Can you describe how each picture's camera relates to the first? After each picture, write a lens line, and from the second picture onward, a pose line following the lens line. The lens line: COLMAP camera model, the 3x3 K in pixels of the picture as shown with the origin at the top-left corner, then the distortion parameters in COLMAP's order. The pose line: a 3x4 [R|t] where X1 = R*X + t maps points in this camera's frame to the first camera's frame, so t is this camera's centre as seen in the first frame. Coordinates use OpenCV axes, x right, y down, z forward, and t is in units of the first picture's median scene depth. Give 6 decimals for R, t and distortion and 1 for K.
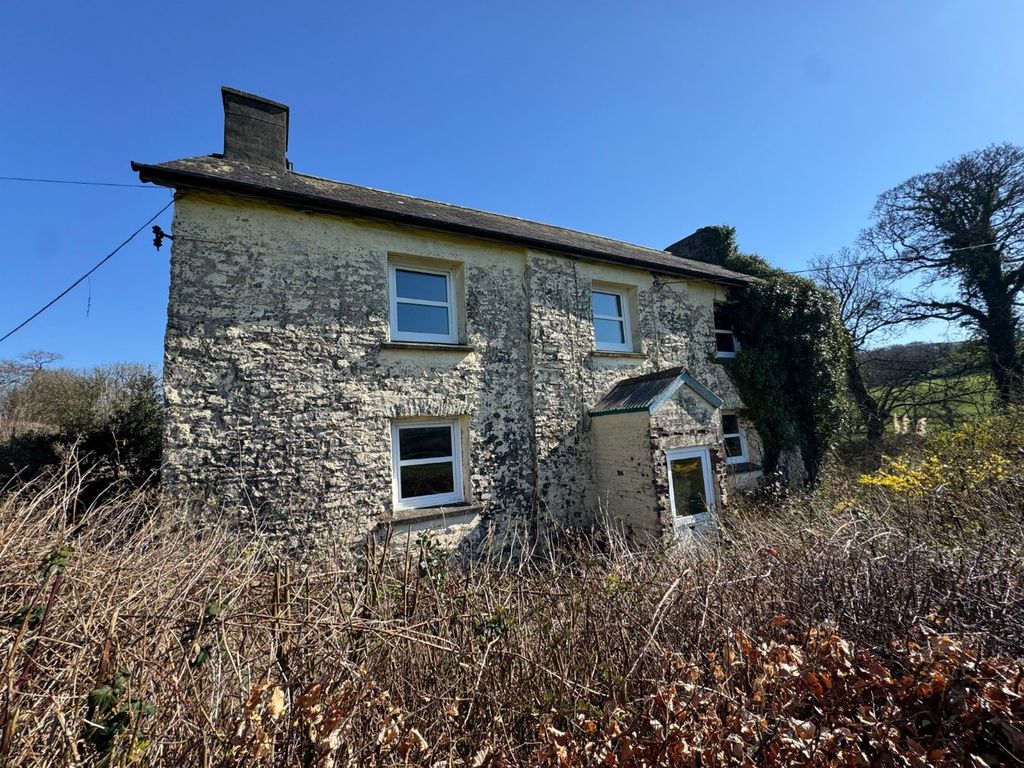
lens RADIAL K [[409.2, 0, 513.9], [0, 409.2, 382.5], [0, 0, 1]] dist [-0.001806, 0.000022]
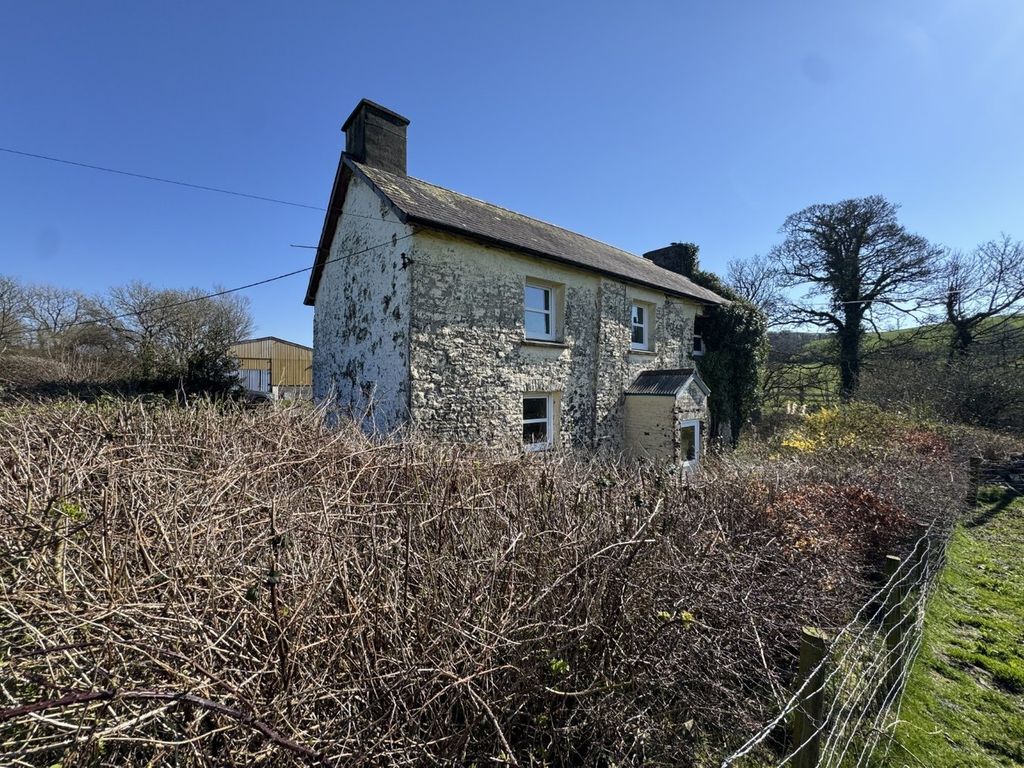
lens RADIAL K [[409.2, 0, 509.8], [0, 409.2, 383.6], [0, 0, 1]] dist [-0.001806, 0.000022]
pose [[0.977455, 0.064377, 0.201090, -0.574260], [-0.086948, 0.990611, 0.105499, -0.085227], [-0.192410, -0.120605, 0.973875, -0.385579]]
